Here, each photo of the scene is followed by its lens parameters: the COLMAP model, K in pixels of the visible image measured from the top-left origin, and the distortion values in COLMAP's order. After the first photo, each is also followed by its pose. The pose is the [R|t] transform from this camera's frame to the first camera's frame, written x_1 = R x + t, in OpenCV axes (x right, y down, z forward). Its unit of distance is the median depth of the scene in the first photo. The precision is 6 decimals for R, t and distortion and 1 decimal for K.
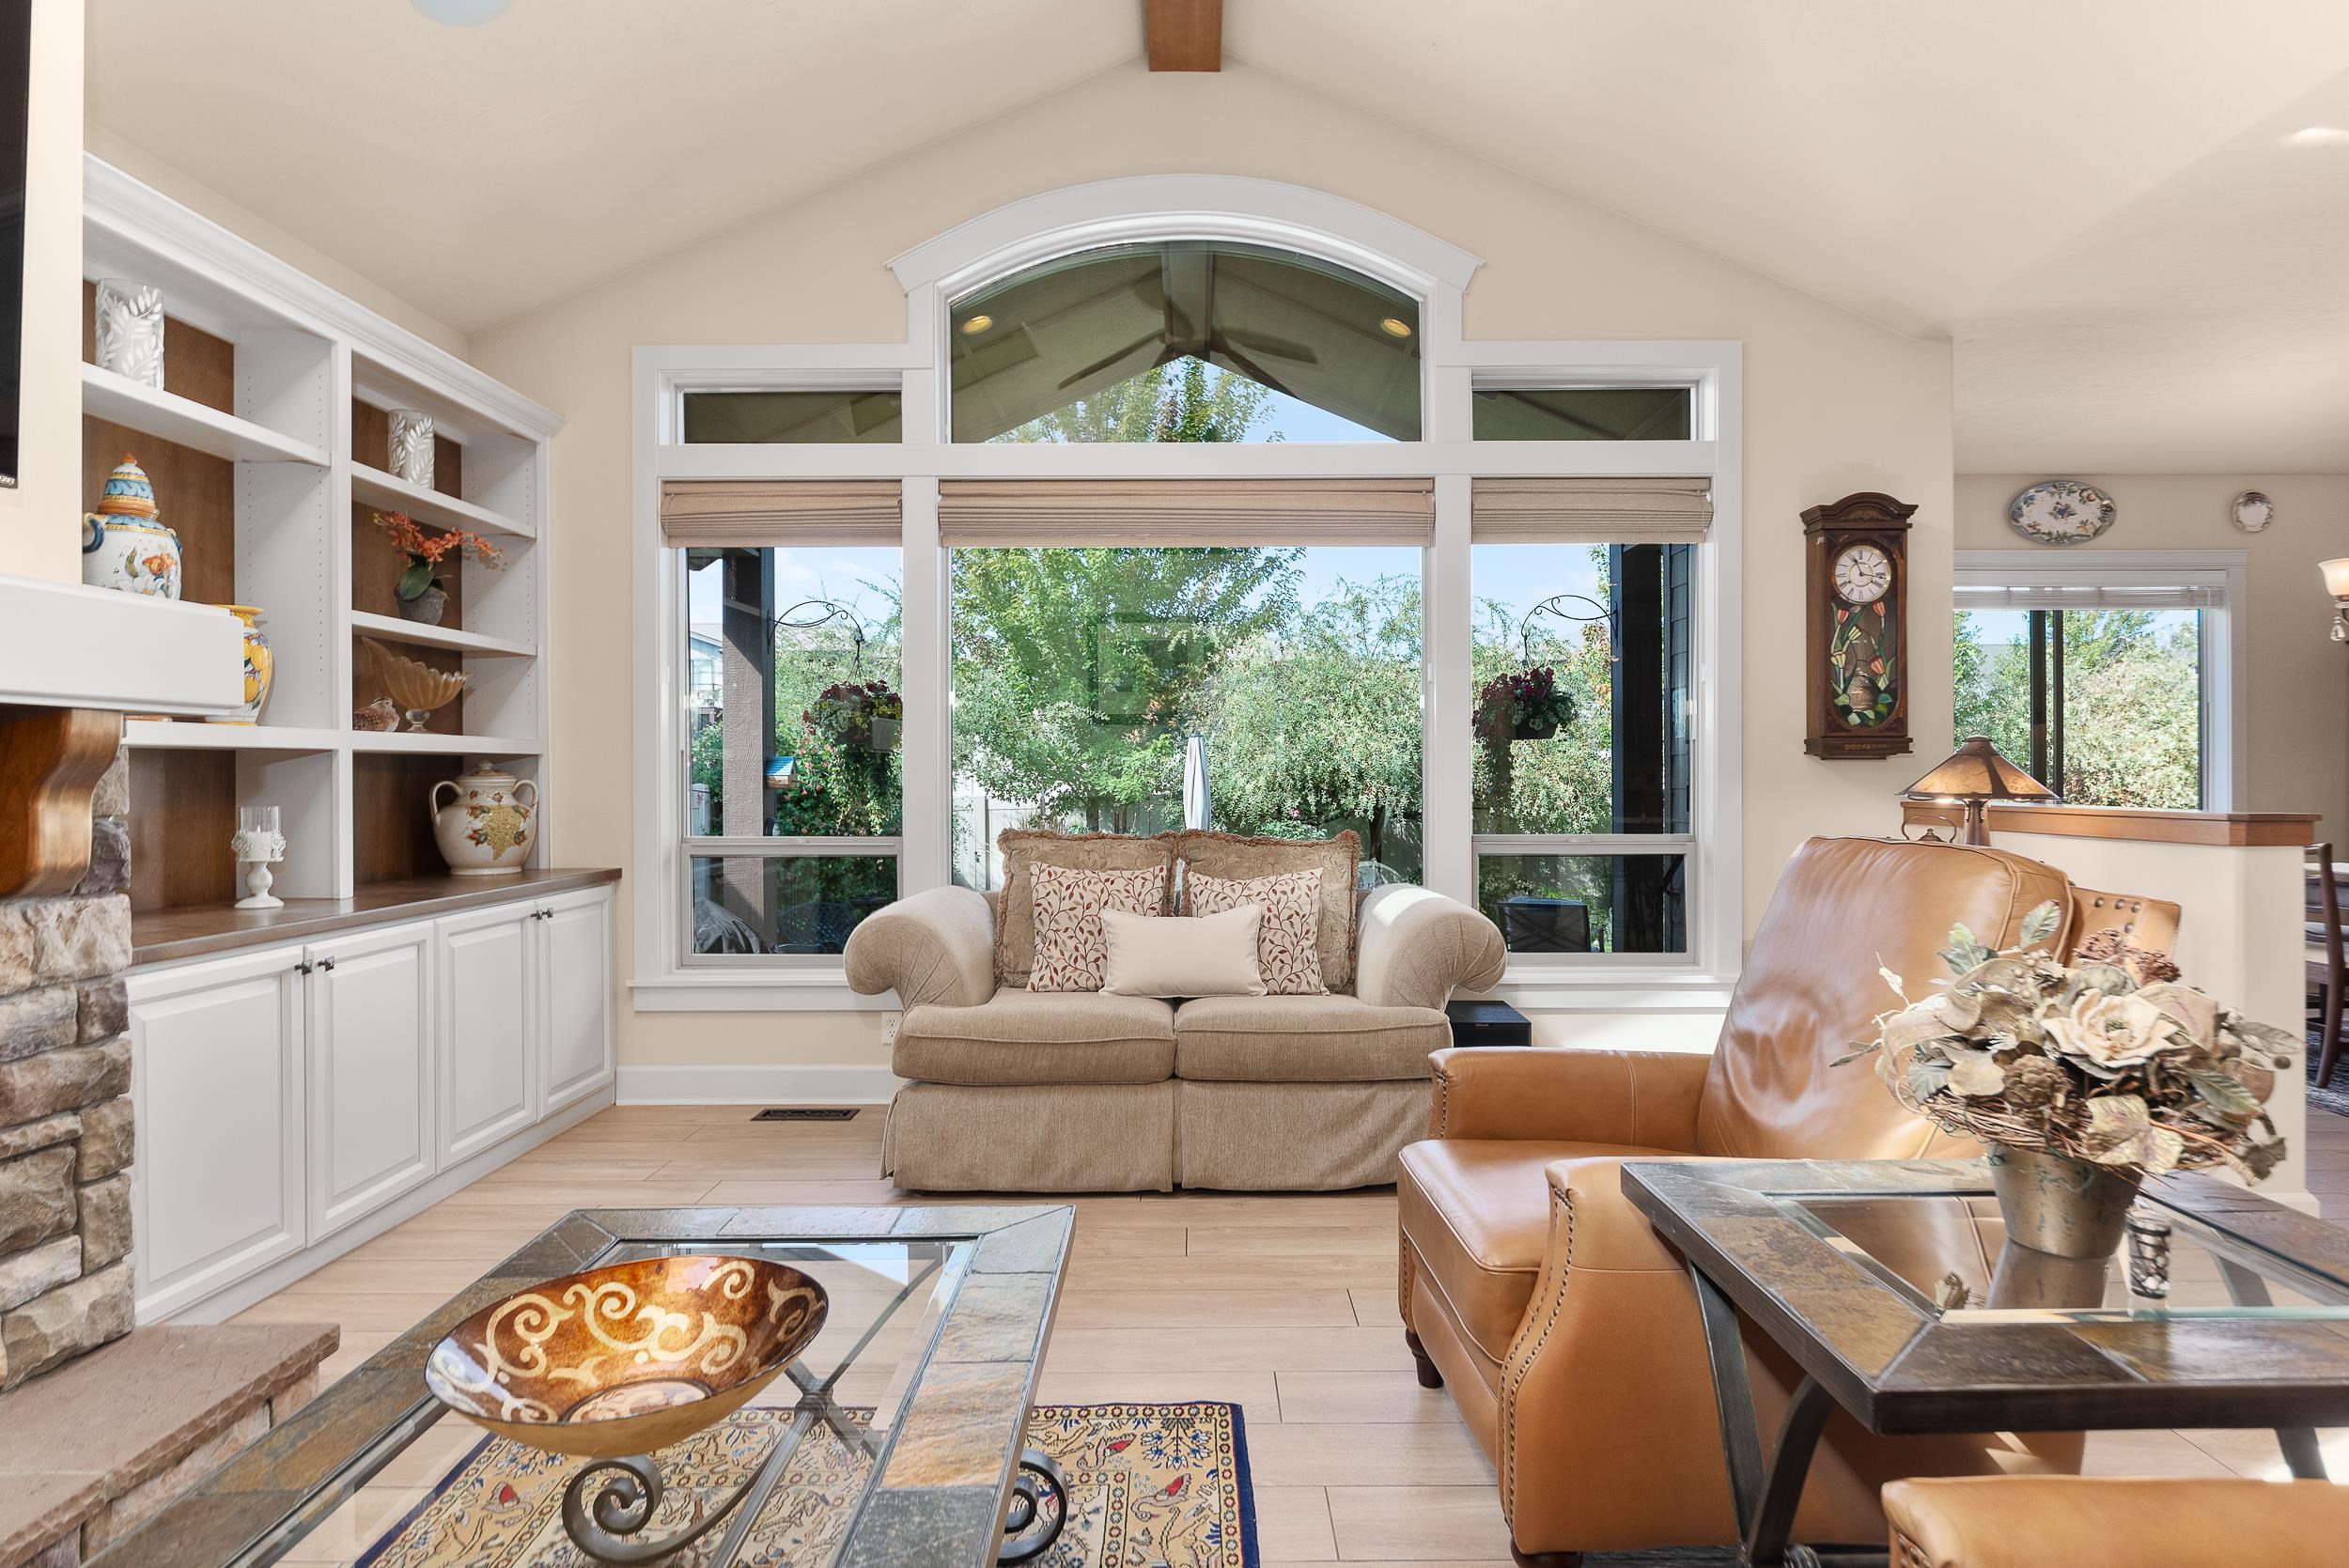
lens RADIAL K [[1286.7, 0, 1211.5], [0, 1286.7, 773.0], [0, 0, 1]] dist [-0.005287, -0.001438]
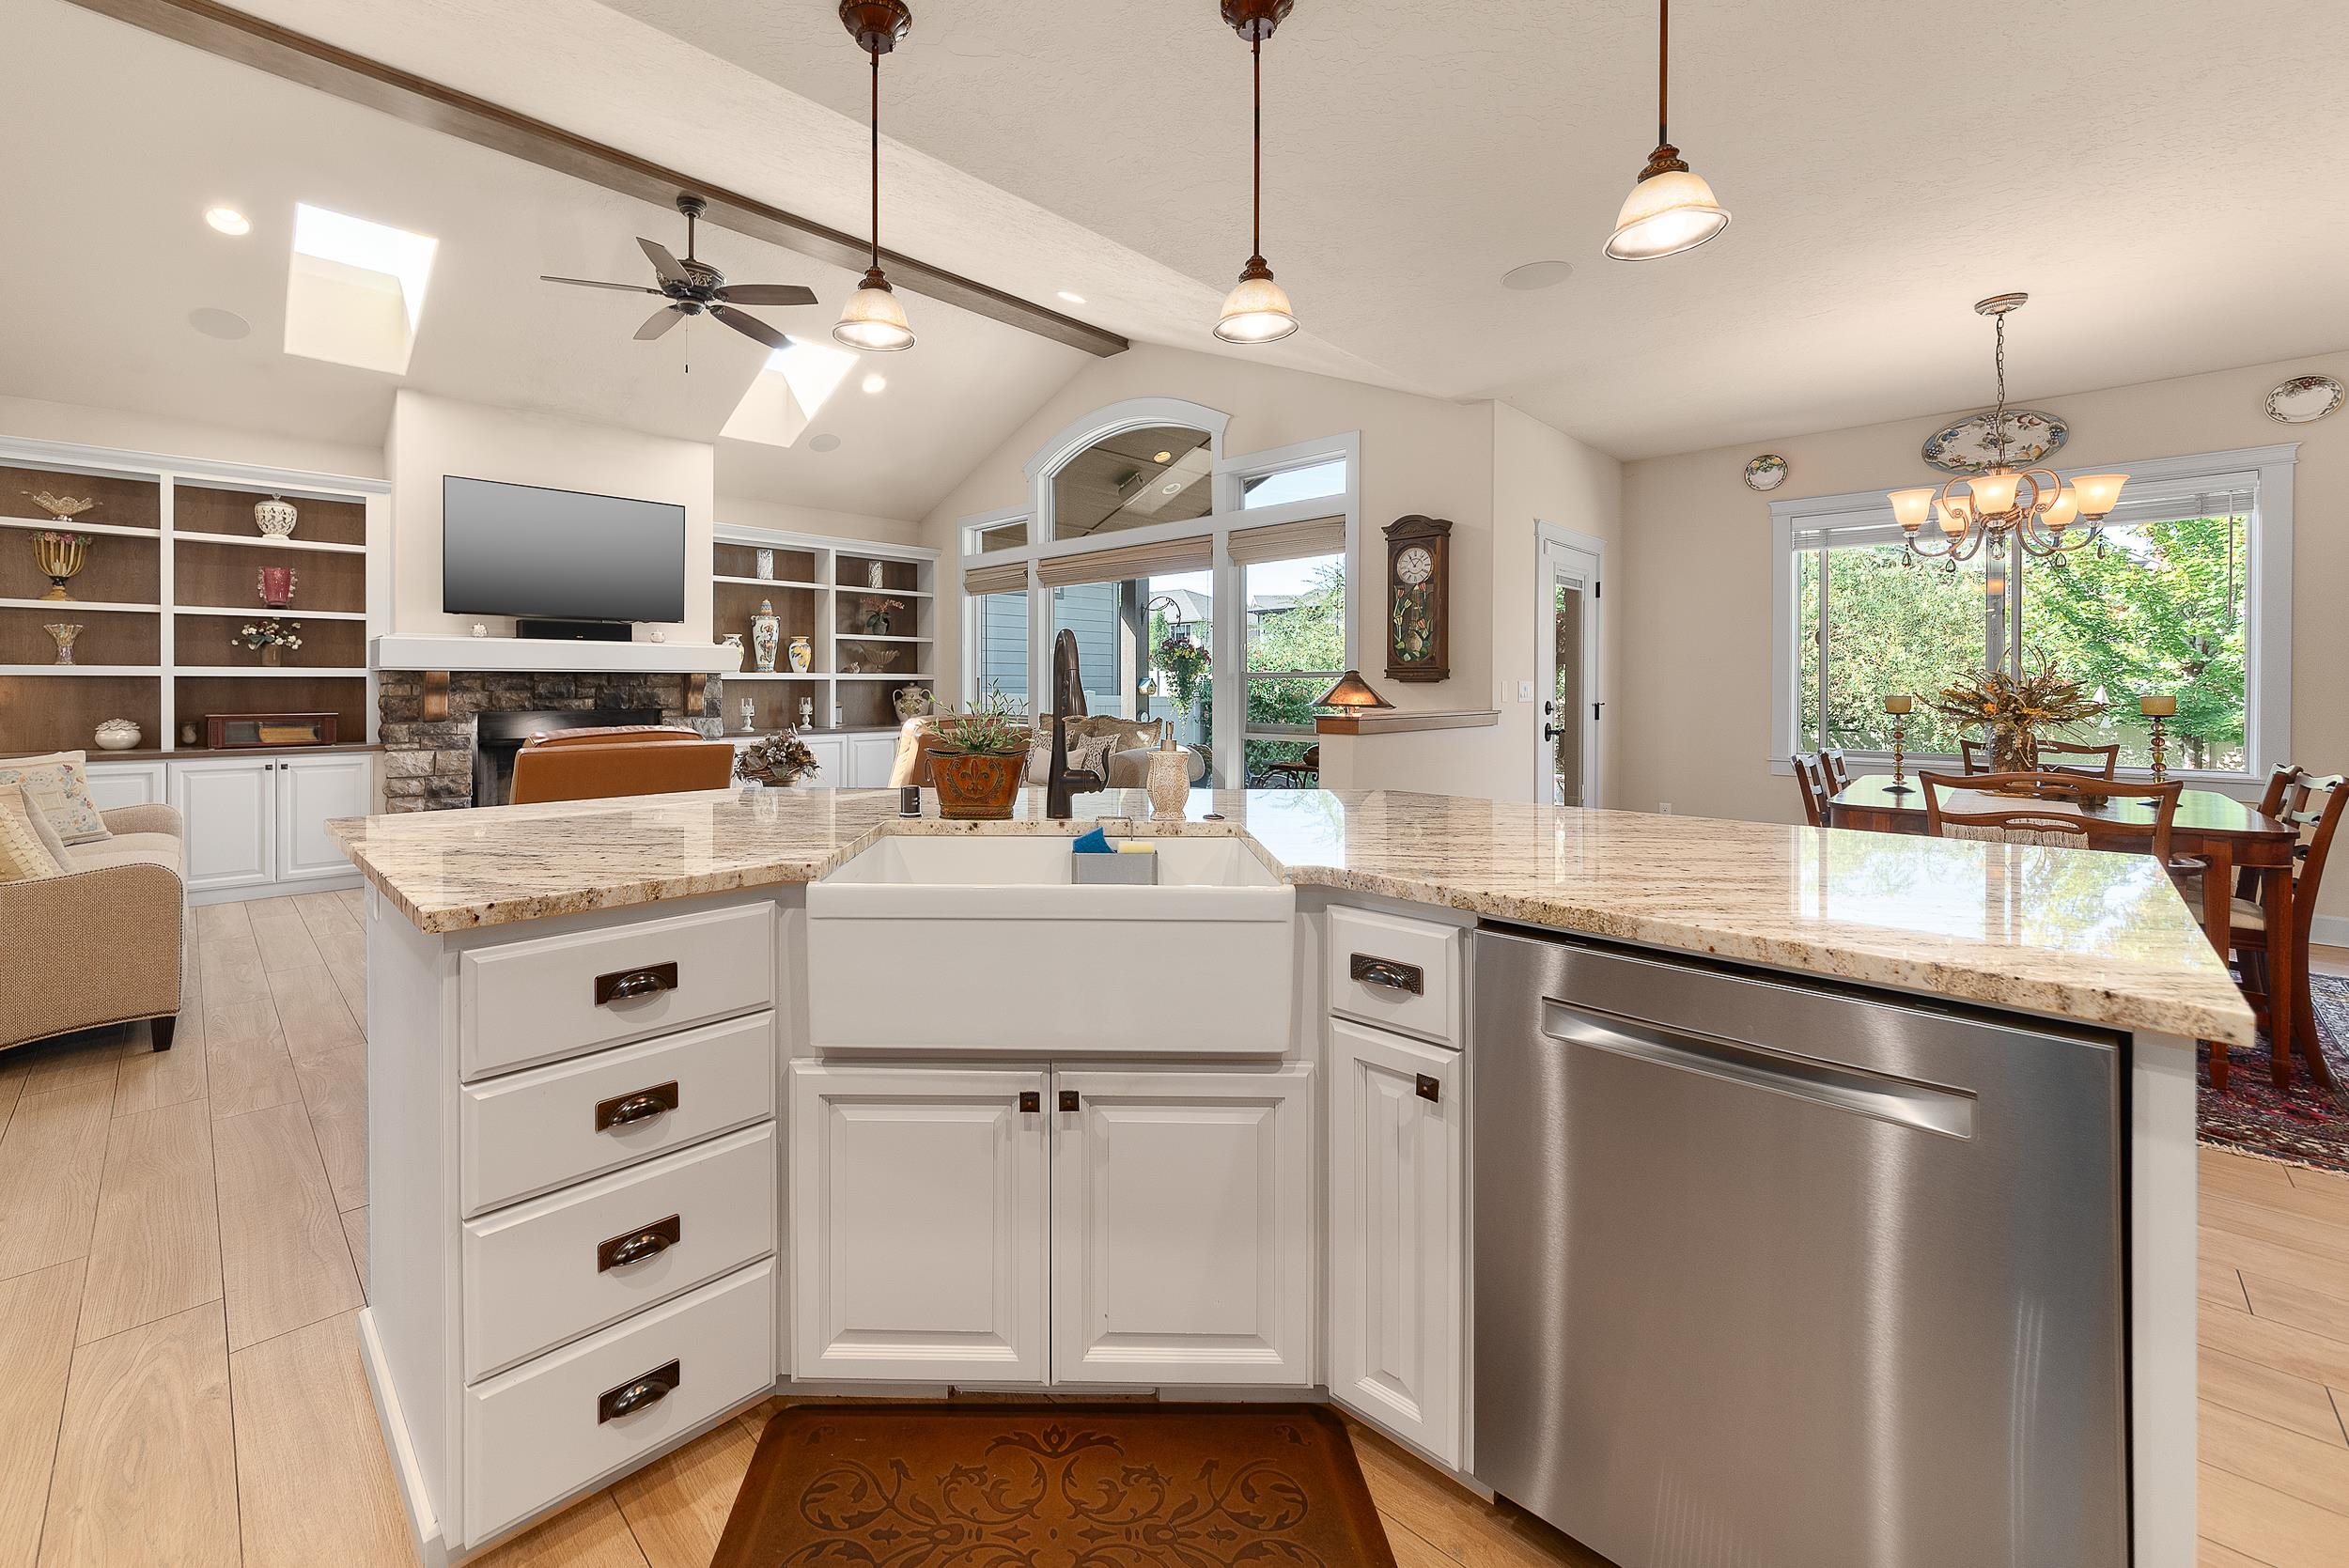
lens RADIAL K [[924.0, 0, 1056.4], [0, 924.0, 689.4], [0, 0, 1]] dist [-0.001210, -0.000674]
pose [[0.677810, 0.006473, -0.735209, 1.187641], [-0.002519, 0.999976, 0.006482, -0.009503], [0.735233, -0.002541, 0.677810, -0.110236]]
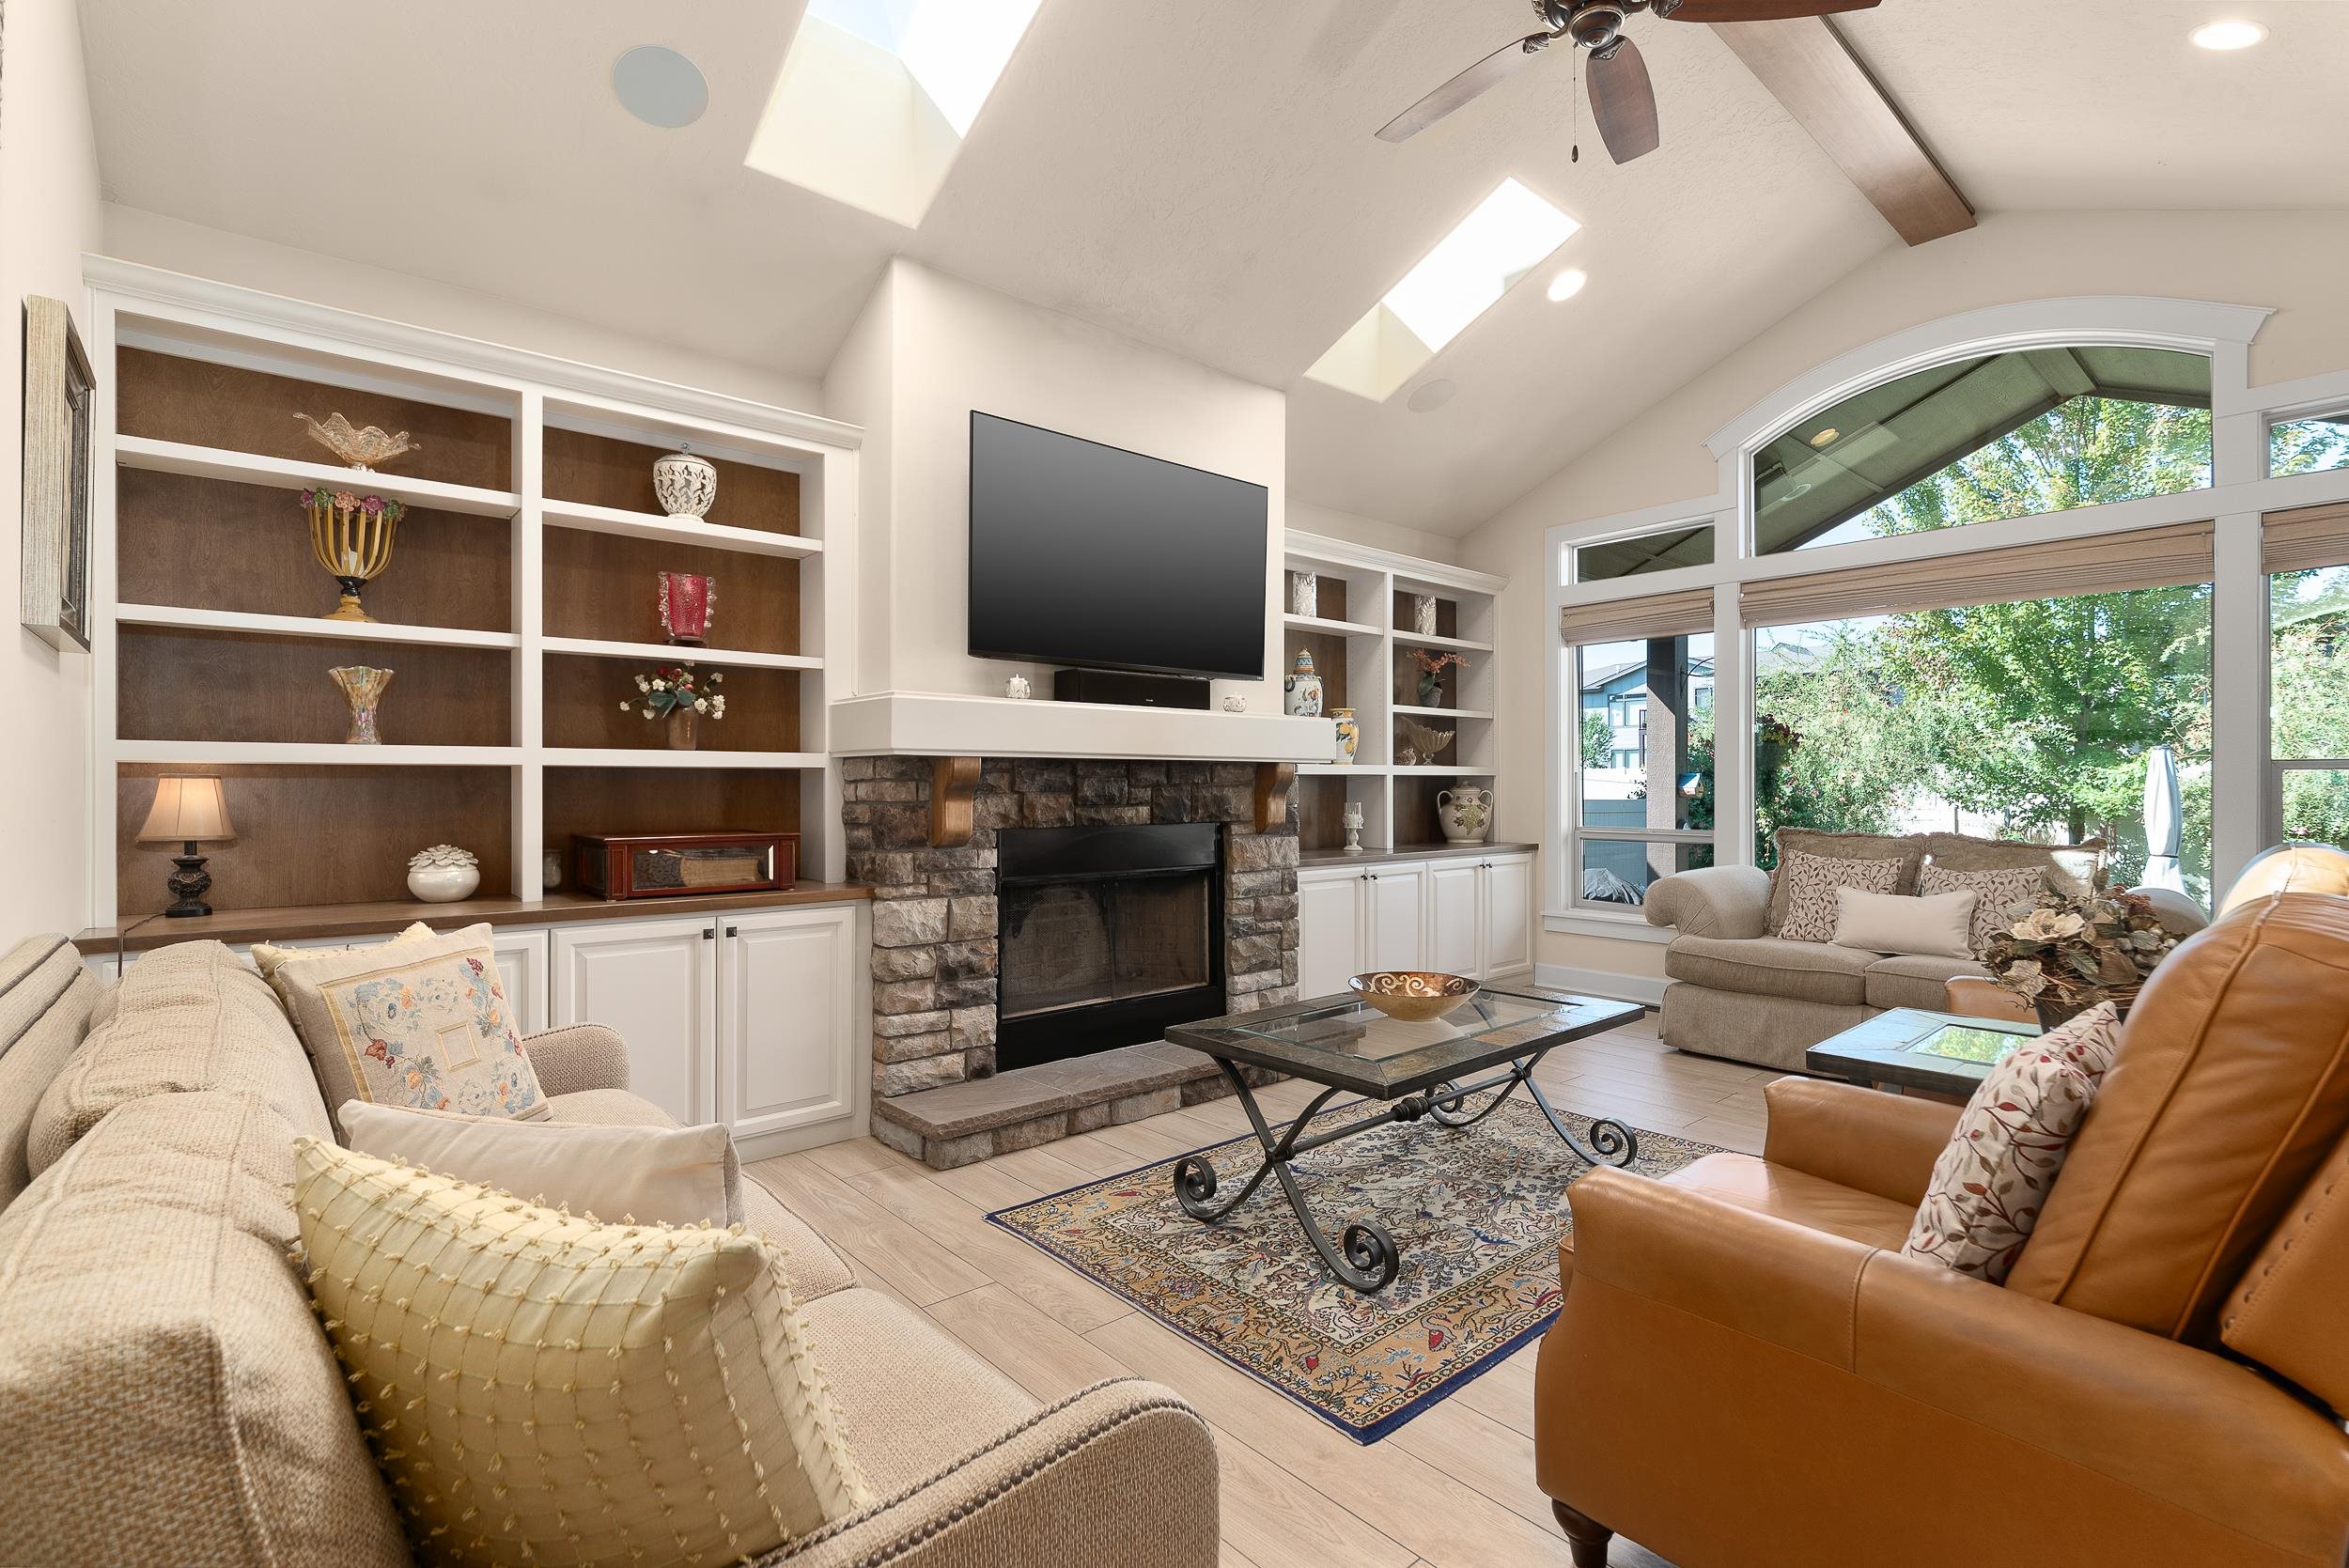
lens RADIAL K [[1060.1, 0, 1170.1], [0, 1060.1, 780.3], [0, 0, 1]] dist [0.003321, 0.000118]
pose [[0.648368, -0.000579, -0.761327, 0.325315], [-0.001840, 0.999996, -0.002327, -0.004651], [0.761325, 0.002910, 0.648364, -0.302549]]
